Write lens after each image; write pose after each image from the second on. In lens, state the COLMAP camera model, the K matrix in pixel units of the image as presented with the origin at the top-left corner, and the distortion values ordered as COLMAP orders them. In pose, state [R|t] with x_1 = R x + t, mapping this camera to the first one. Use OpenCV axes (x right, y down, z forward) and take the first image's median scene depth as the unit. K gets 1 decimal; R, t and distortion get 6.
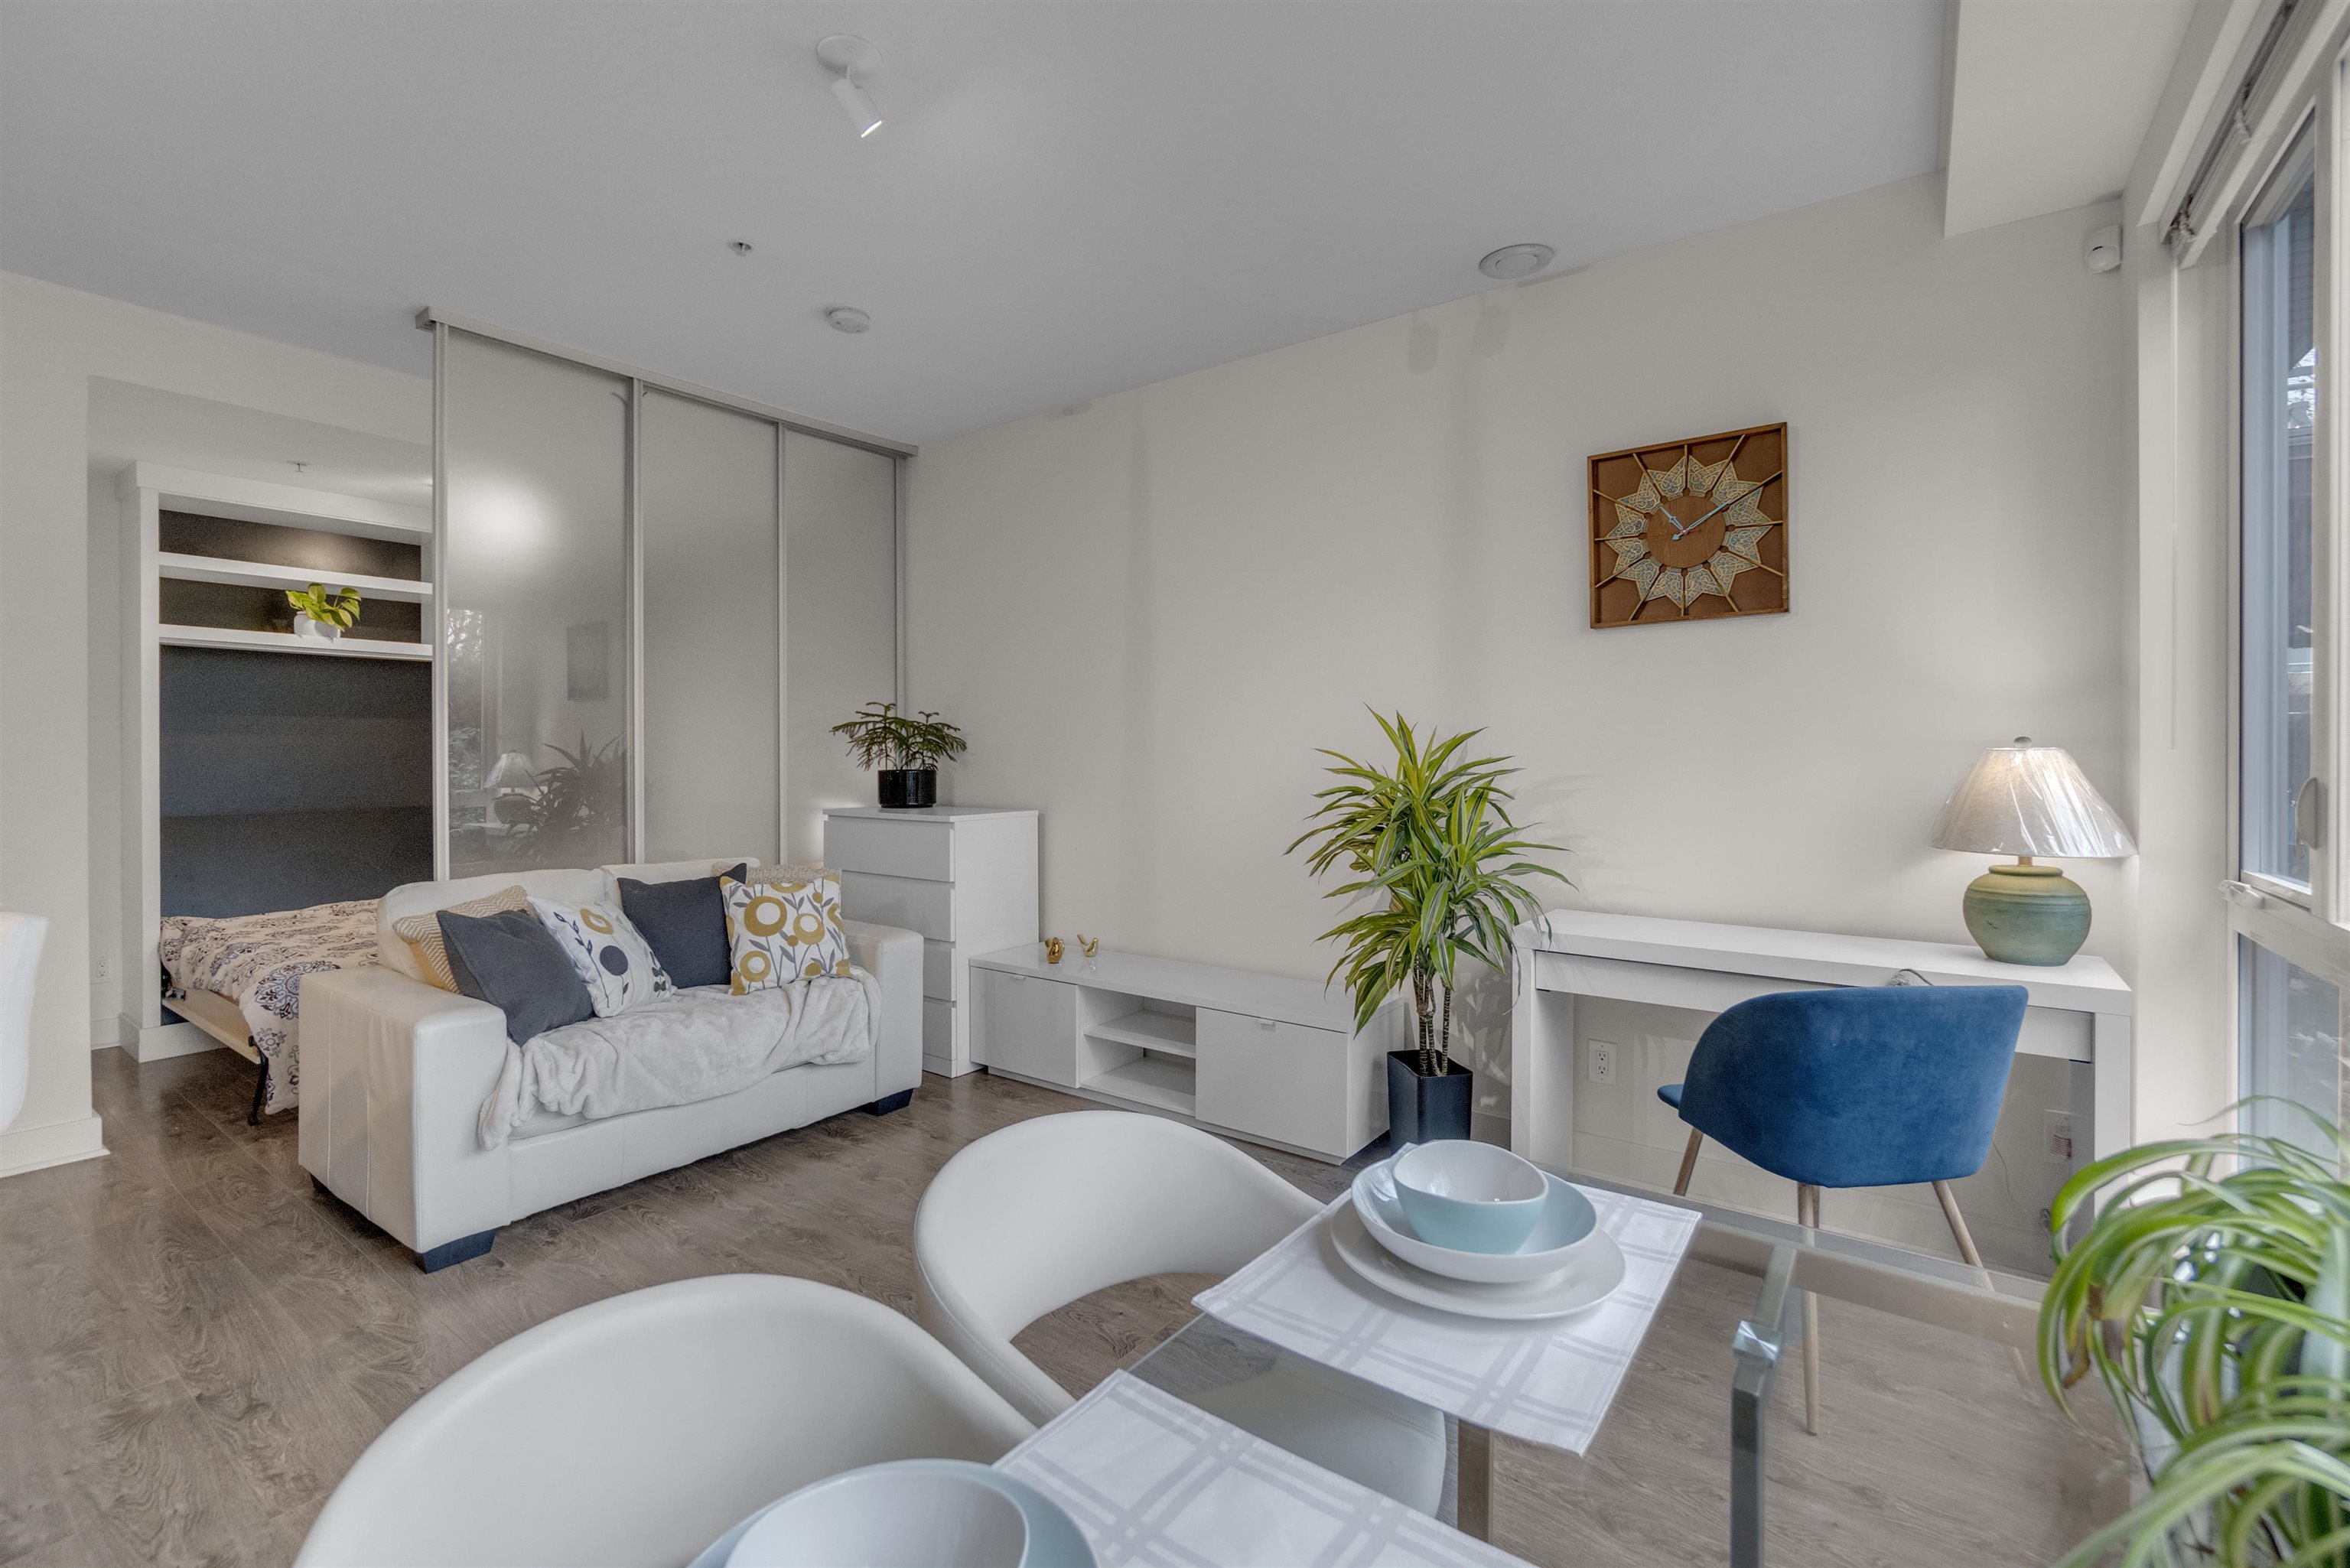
lens RADIAL K [[1014.1, 0, 1149.1], [0, 1014.1, 760.4], [0, 0, 1]] dist [-0.006898, 0.000049]
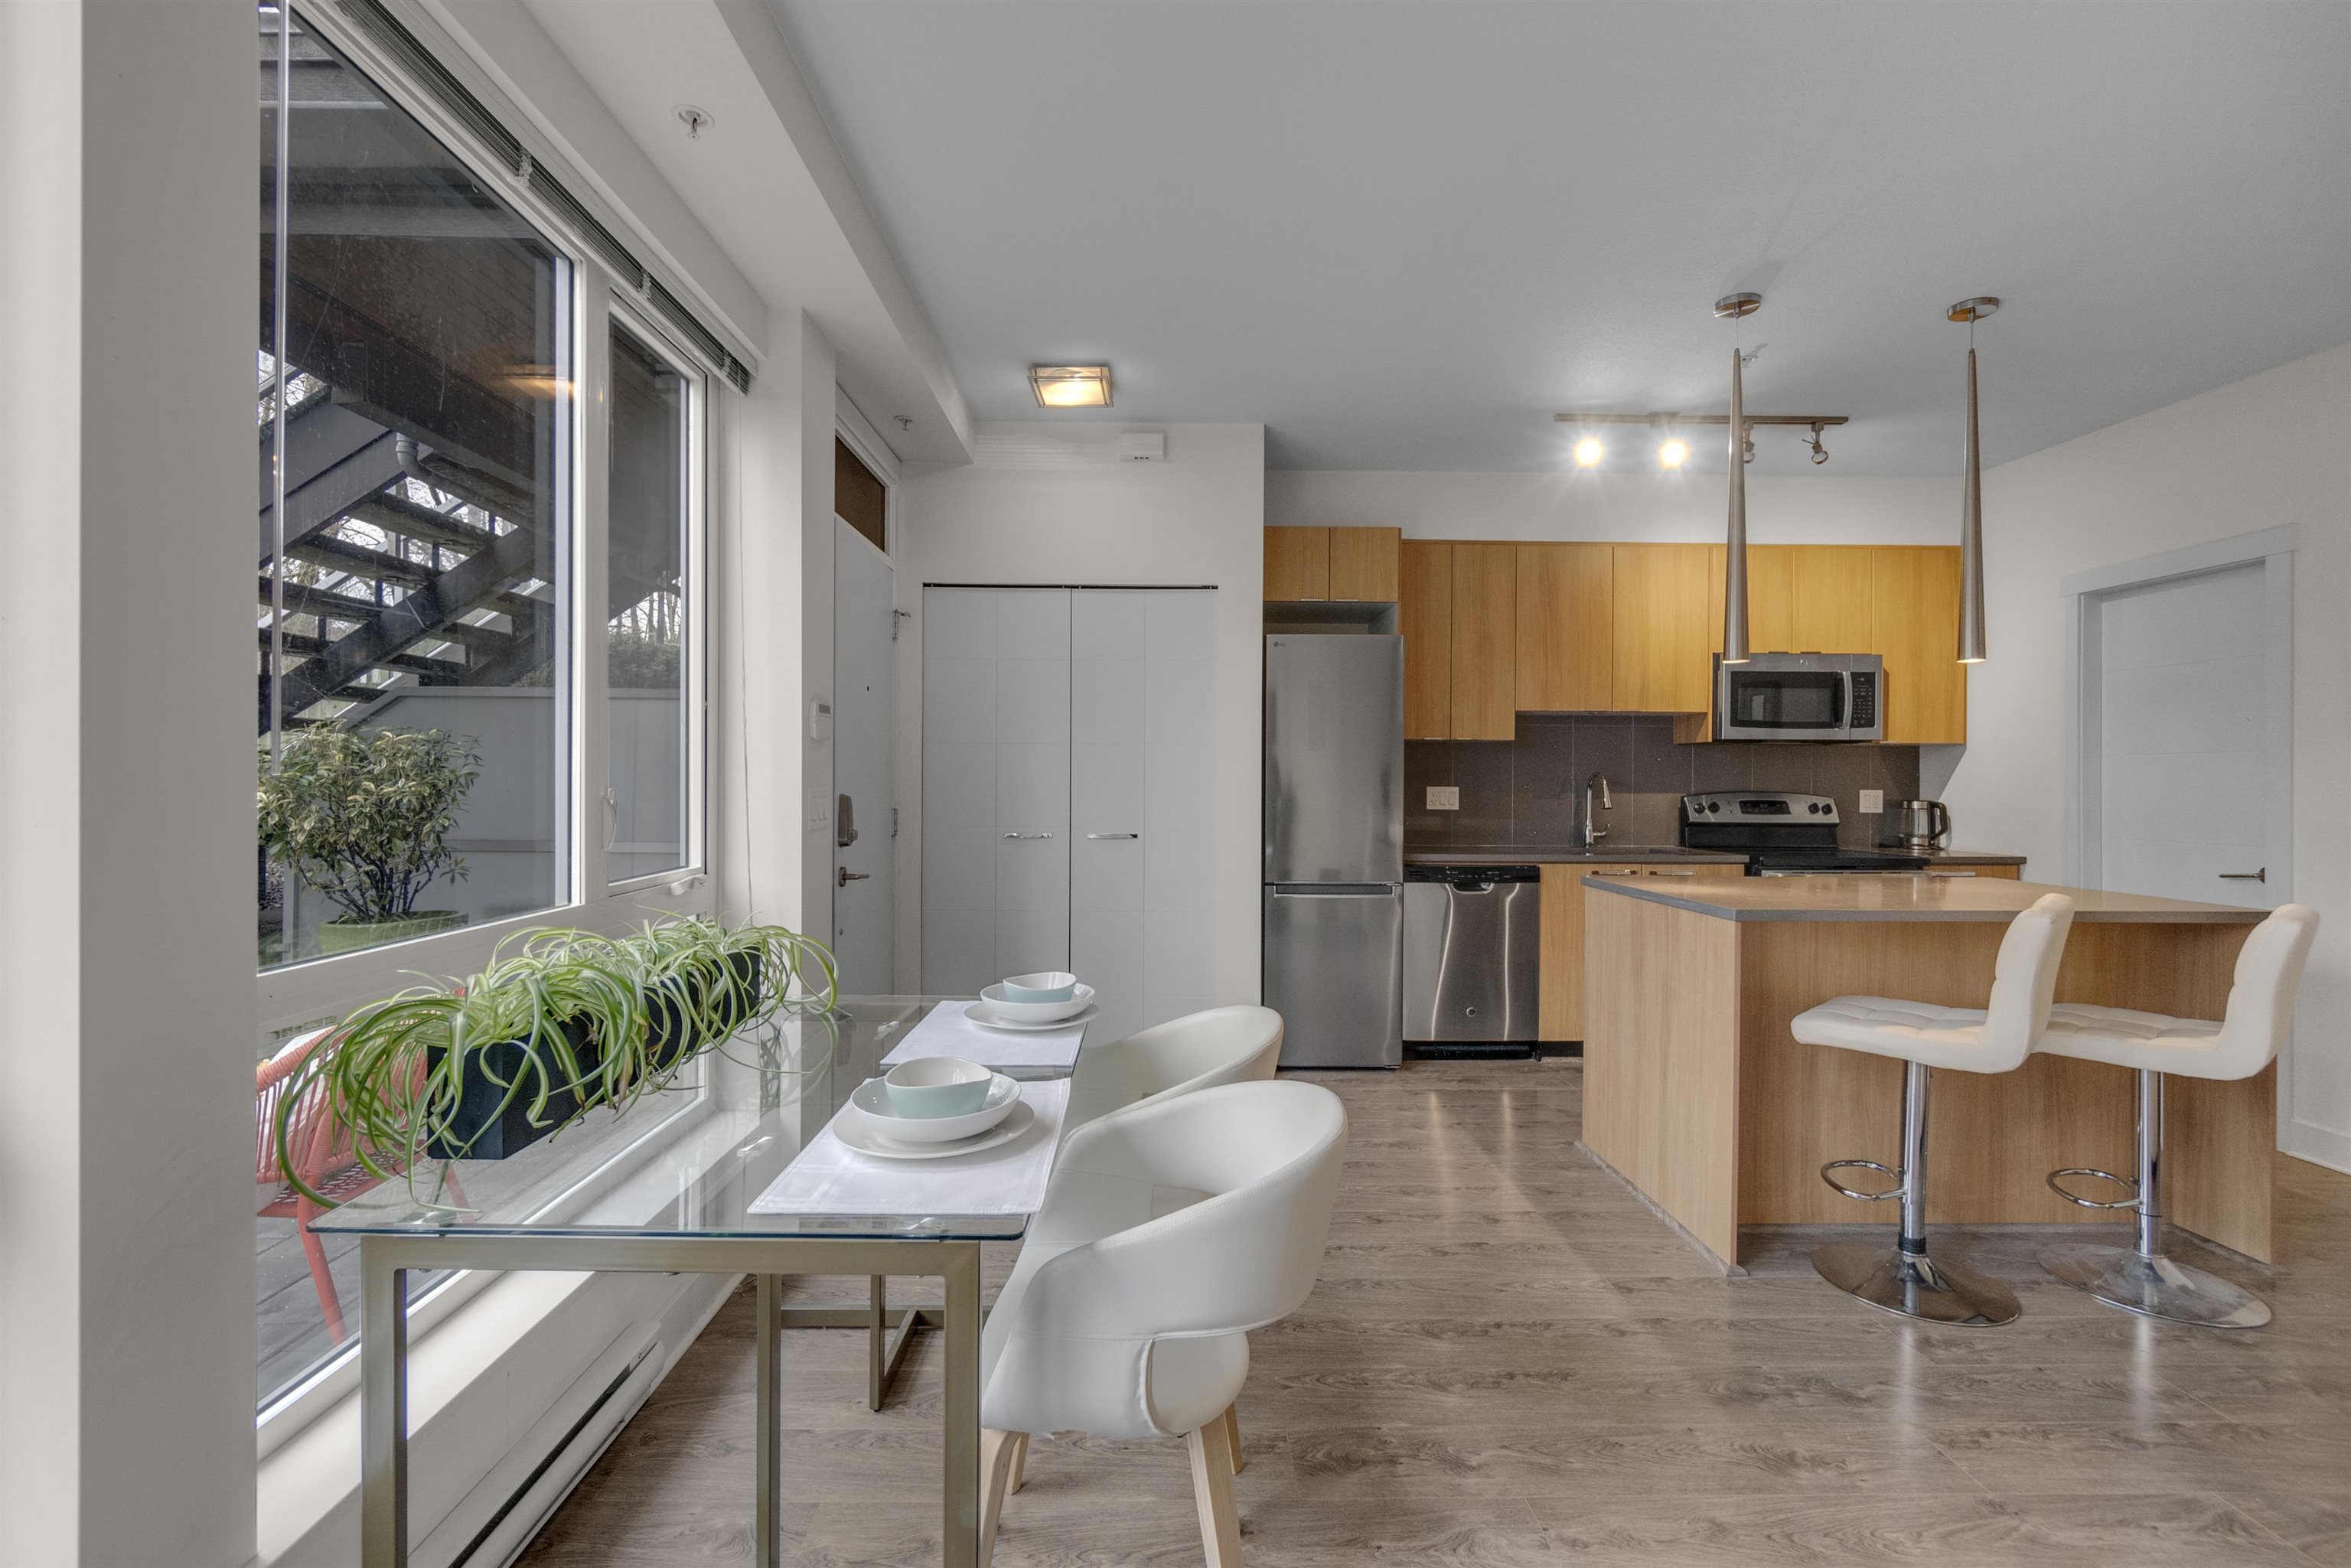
lens RADIAL K [[1015.6, 0, 1170.5], [0, 1015.6, 779.4], [0, 0, 1]] dist [-0.001556, 0.000803]
pose [[-0.786079, -0.006362, -0.618094, 0.317614], [-0.009022, 0.999959, 0.001181, -0.002010], [0.618060, 0.006505, -0.786104, 0.787343]]
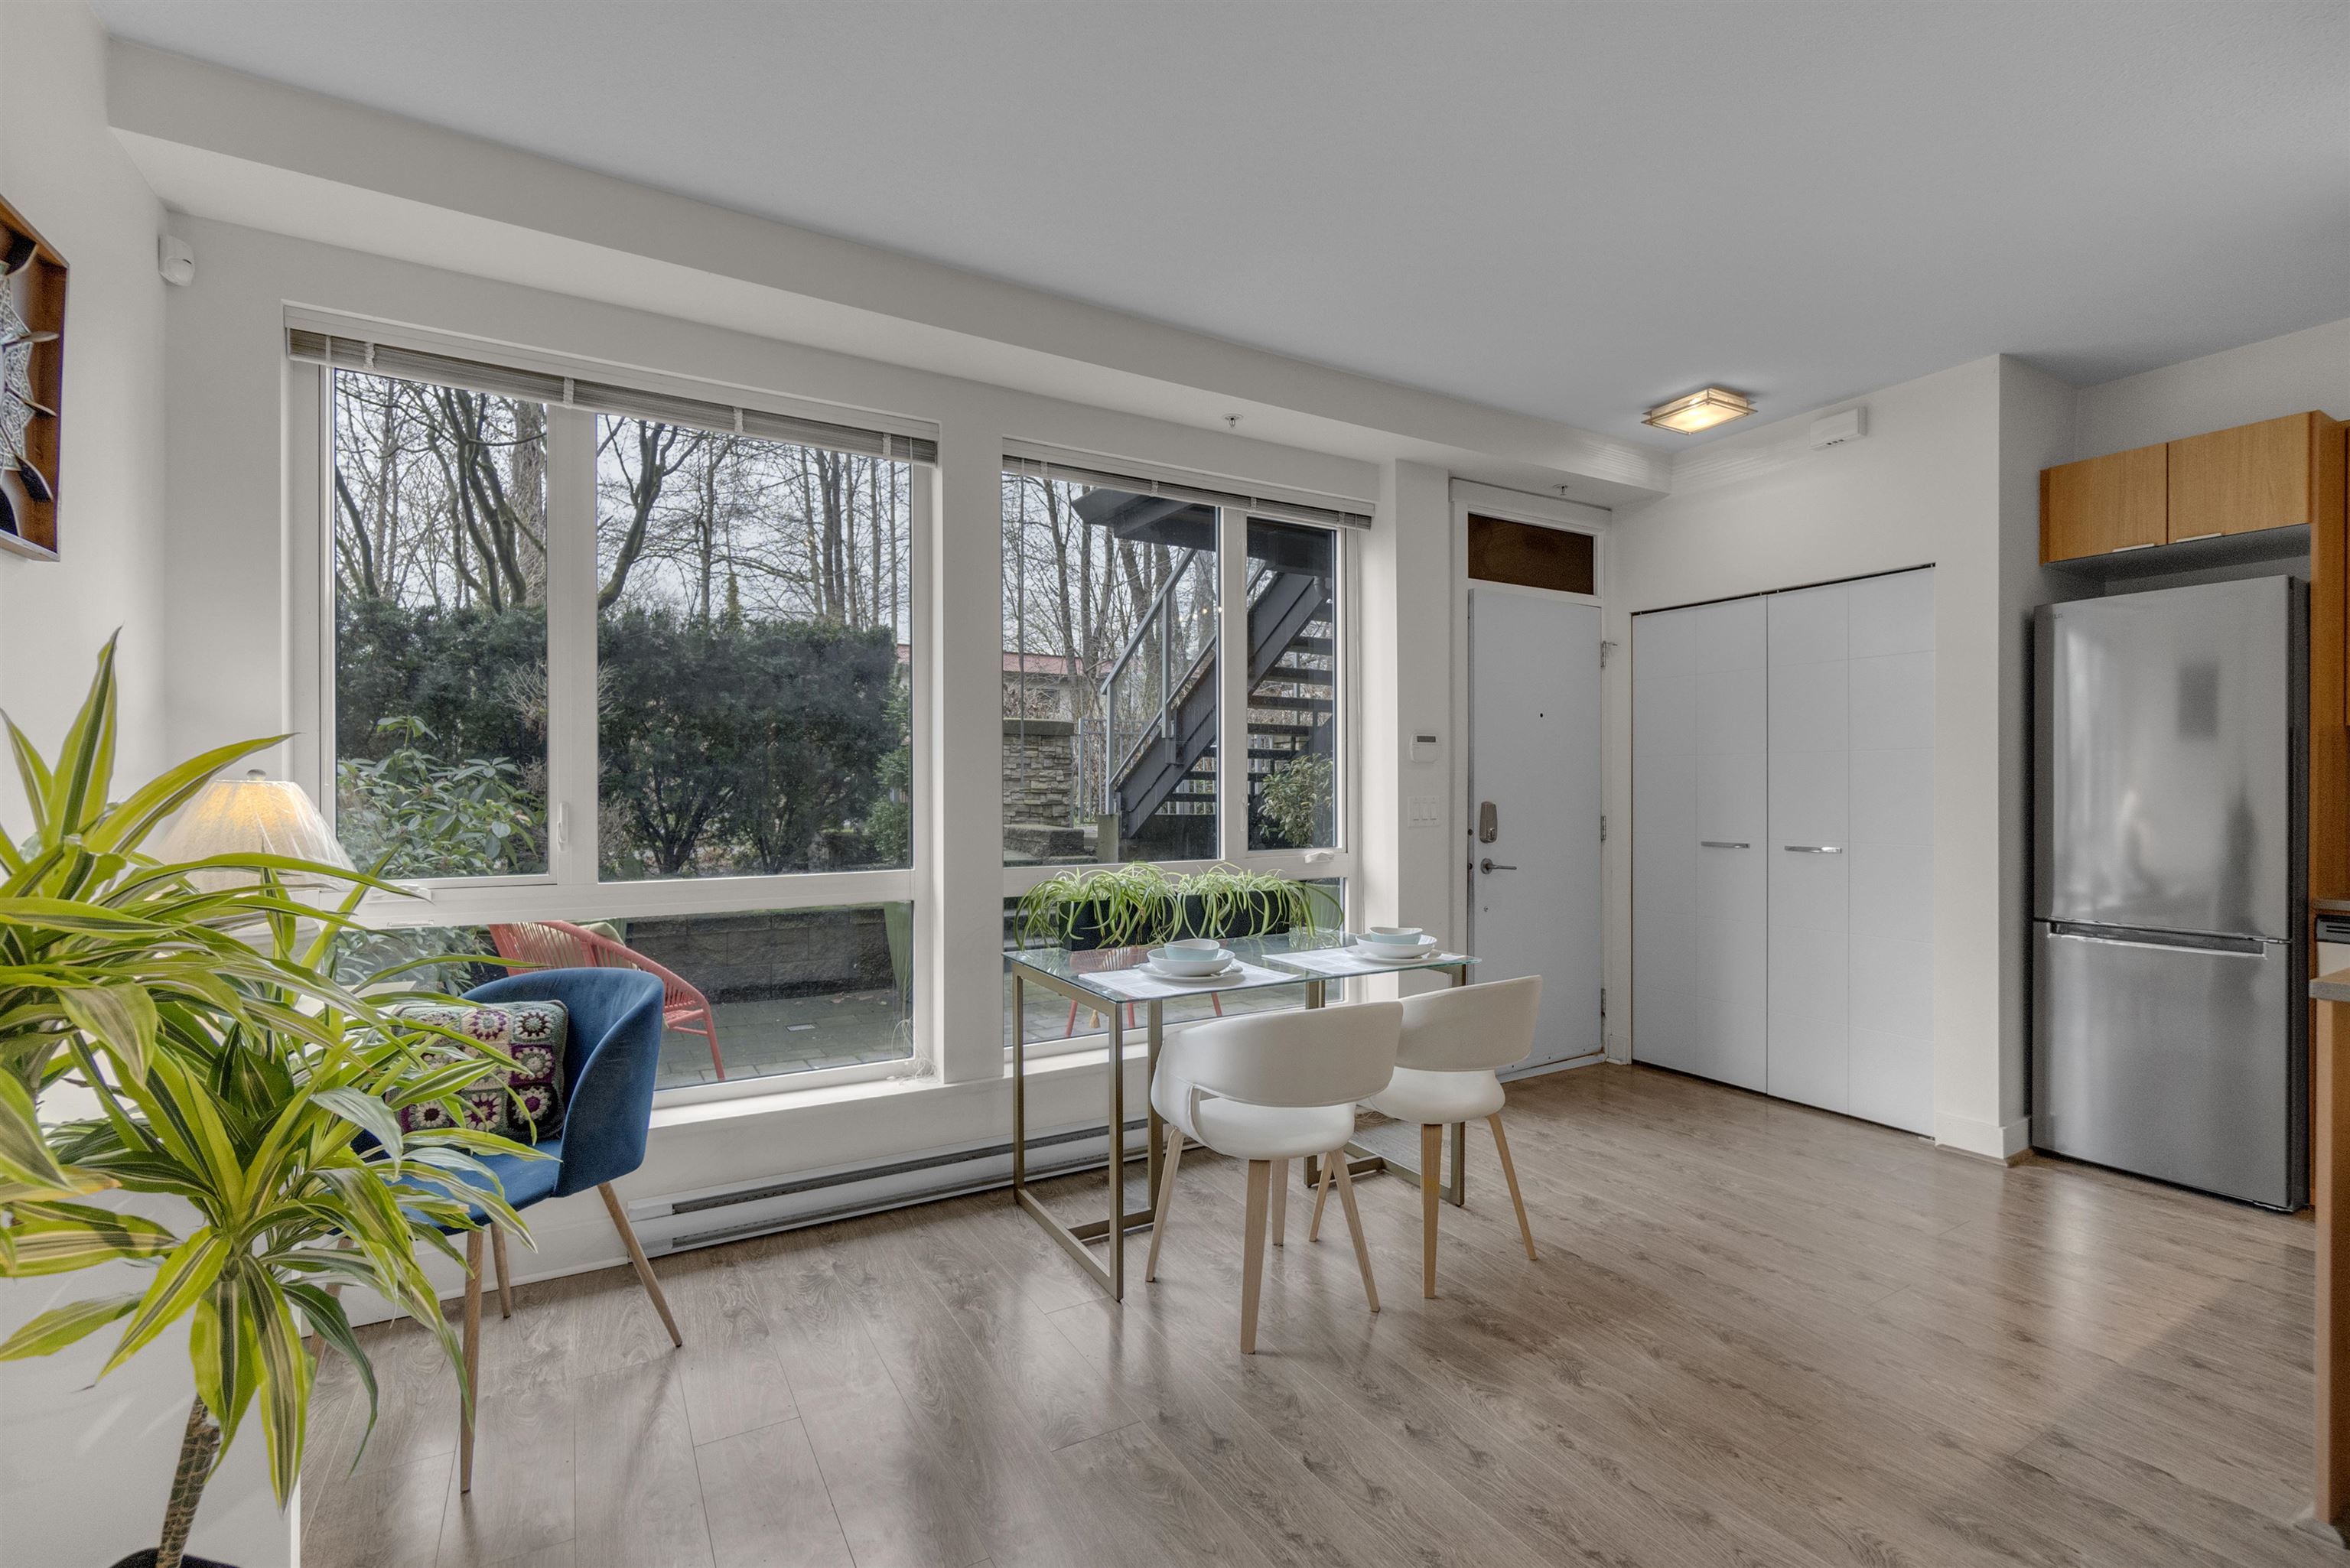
lens RADIAL K [[1025.9, 0, 1161.6], [0, 1025.9, 789.5], [0, 0, 1]] dist [-0.002401, 0.000447]
pose [[-0.921922, -0.001533, 0.387373, -0.230725], [0.000414, 0.999988, 0.004943, -0.006511], [-0.387376, 0.004718, -0.921910, 1.202729]]
